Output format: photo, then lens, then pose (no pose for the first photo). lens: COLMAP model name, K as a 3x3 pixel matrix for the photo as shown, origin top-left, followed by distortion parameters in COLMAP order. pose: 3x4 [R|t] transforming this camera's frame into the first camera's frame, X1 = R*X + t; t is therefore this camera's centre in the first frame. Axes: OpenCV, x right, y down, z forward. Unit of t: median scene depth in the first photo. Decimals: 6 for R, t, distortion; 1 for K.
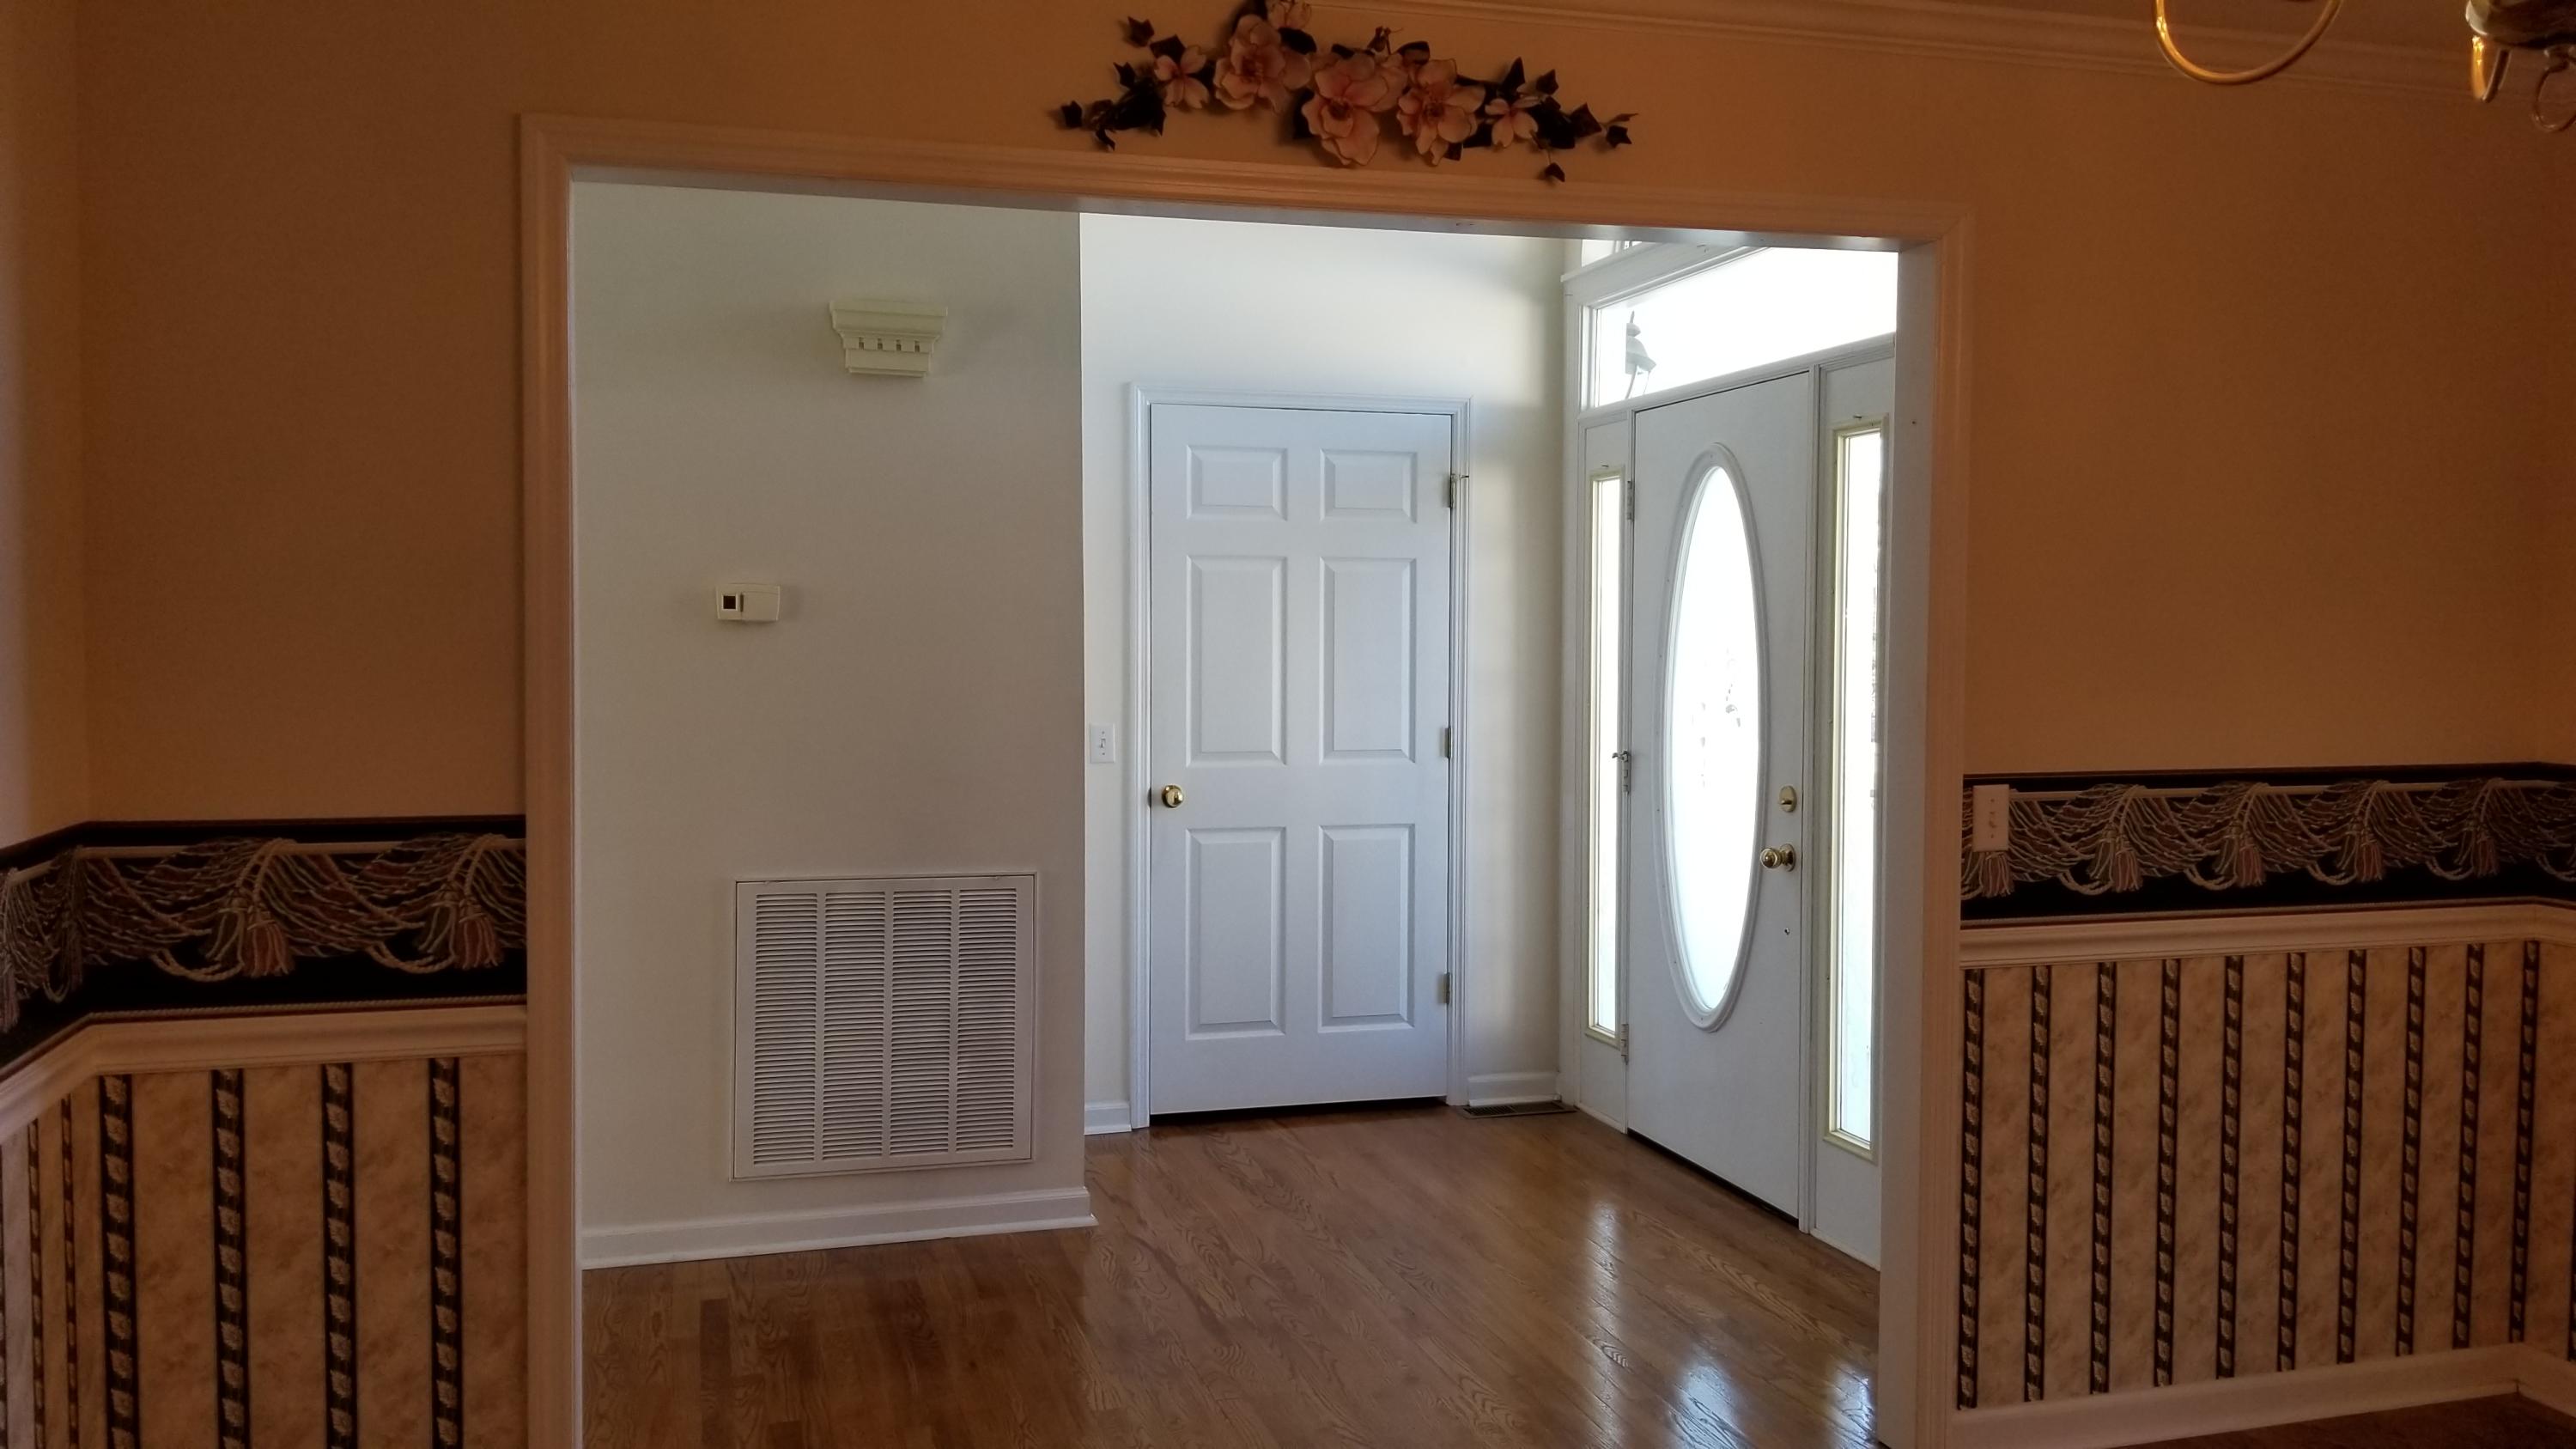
lens RADIAL K [[1984.6, 0, 1288.0], [0, 1984.6, 724.5], [0, 0, 1]] dist [0.058601, -0.100795]
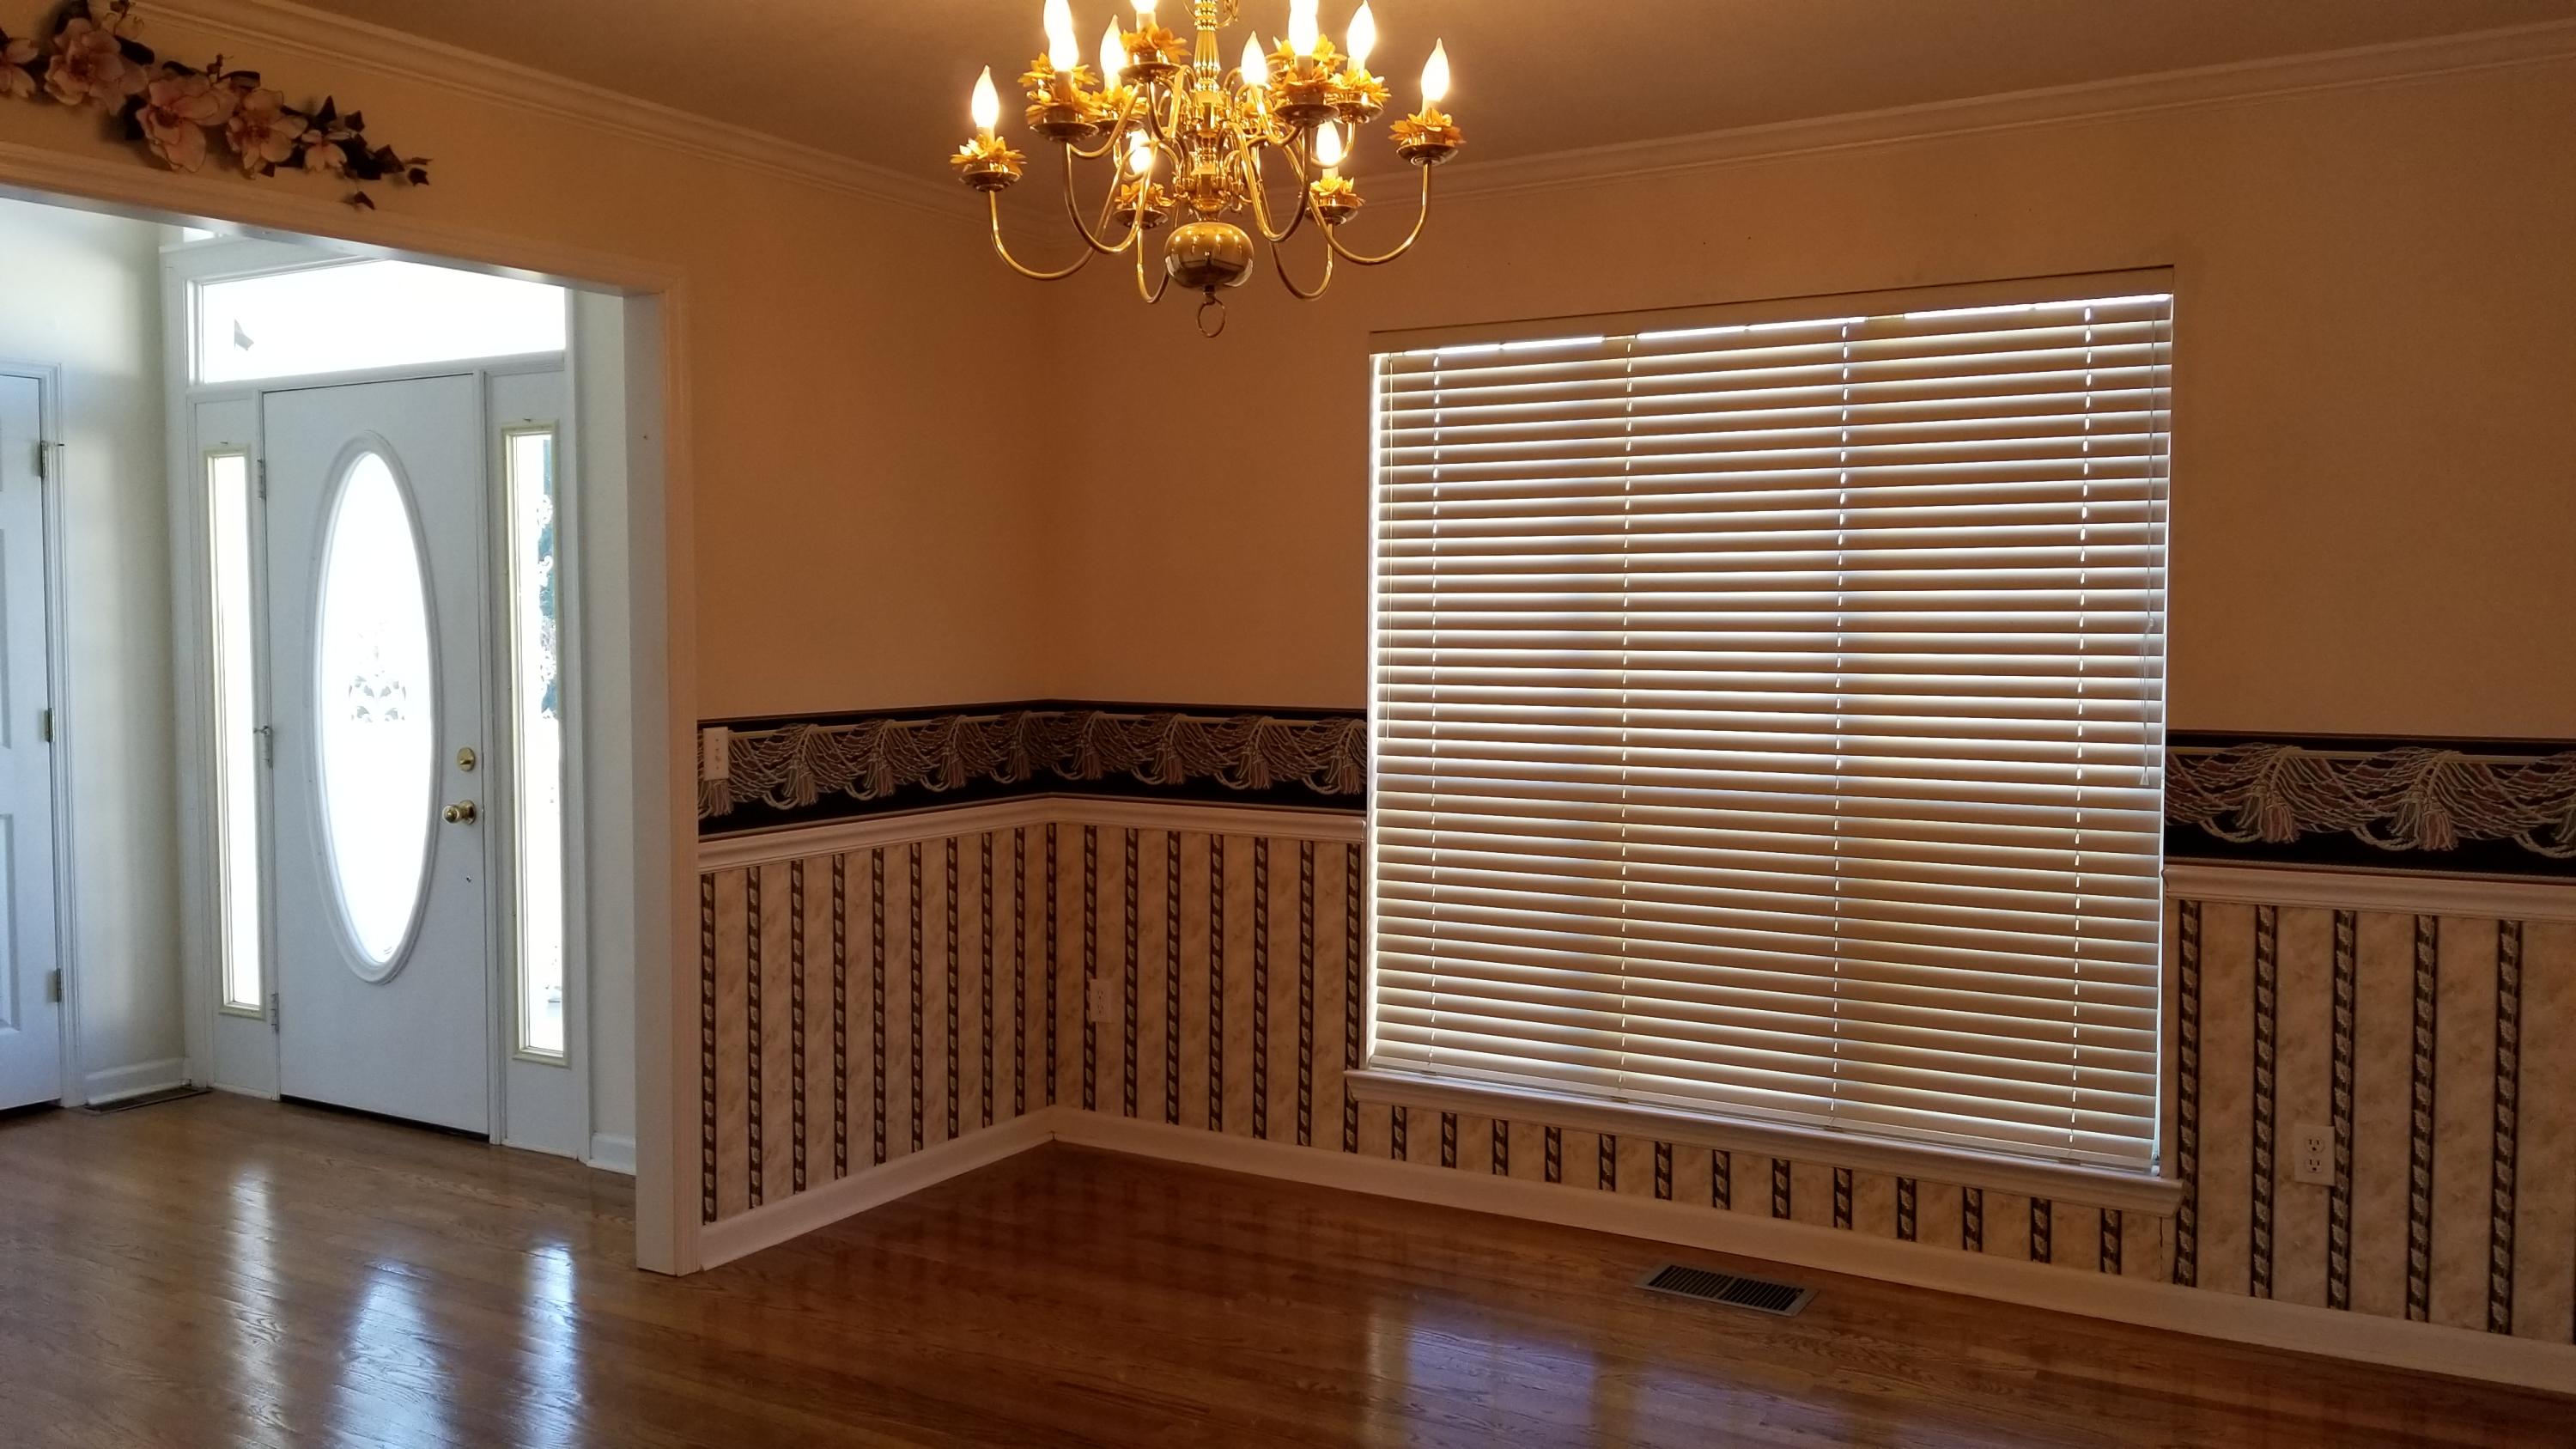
lens RADIAL K [[1984.6, 0, 1288.0], [0, 1984.6, 724.5], [0, 0, 1]] dist [0.058601, -0.100795]
pose [[0.727520, -0.038863, 0.684985, -0.238665], [0.032913, 0.999222, 0.021734, 0.012141], [-0.685297, 0.006733, 0.728233, -0.164161]]
